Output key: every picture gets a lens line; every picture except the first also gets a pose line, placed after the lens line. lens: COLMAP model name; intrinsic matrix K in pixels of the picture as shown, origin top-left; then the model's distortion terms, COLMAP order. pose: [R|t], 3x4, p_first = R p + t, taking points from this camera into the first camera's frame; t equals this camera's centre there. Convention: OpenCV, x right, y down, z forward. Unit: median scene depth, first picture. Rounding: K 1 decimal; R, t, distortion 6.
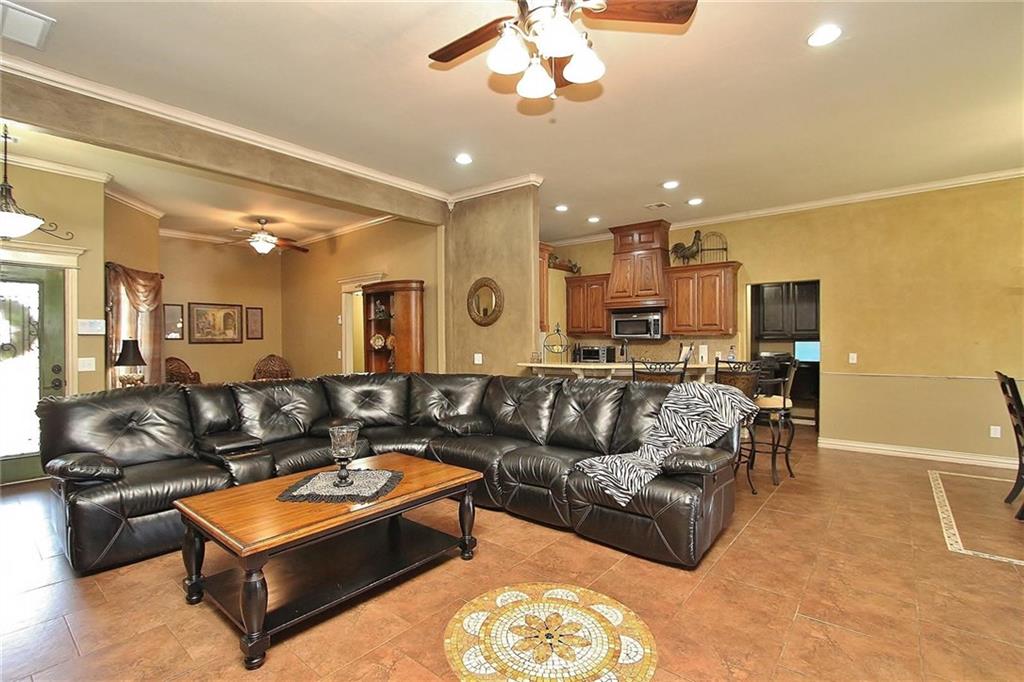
lens RADIAL K [[471.7, 0, 503.1], [0, 471.7, 345.4], [0, 0, 1]] dist [-0.020386, 0.003381]
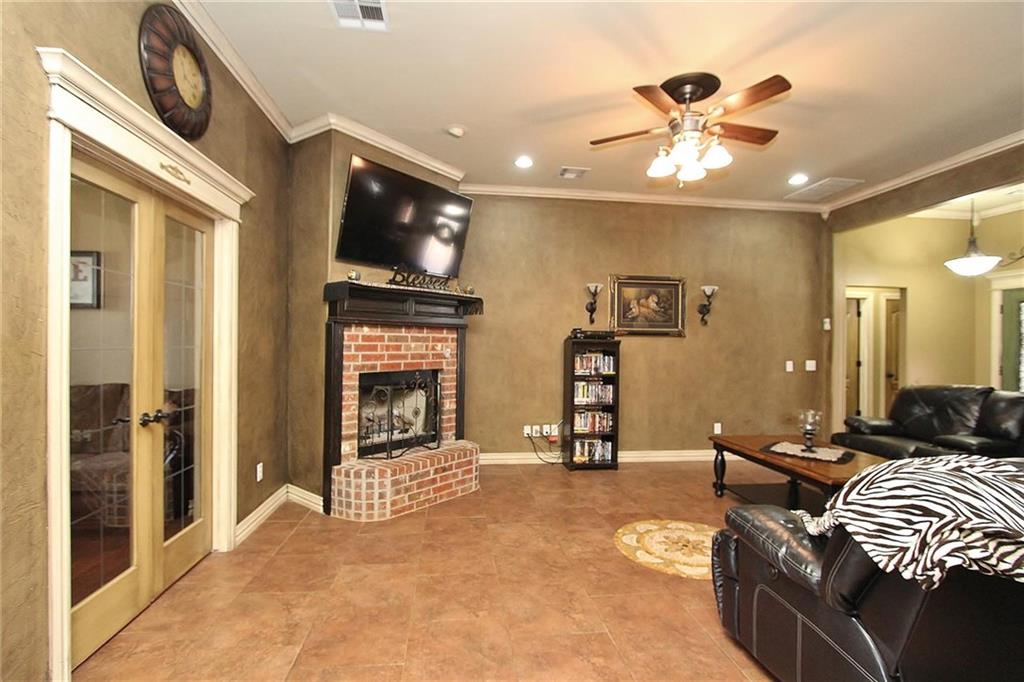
lens RADIAL K [[471.7, 0, 505.1], [0, 471.7, 343.3], [0, 0, 1]] dist [-0.020386, 0.003381]
pose [[-0.689110, -0.004961, -0.724640, 0.703927], [-0.016788, 0.999817, 0.009120, -0.011575], [0.724462, 0.018450, -0.689068, 0.714975]]
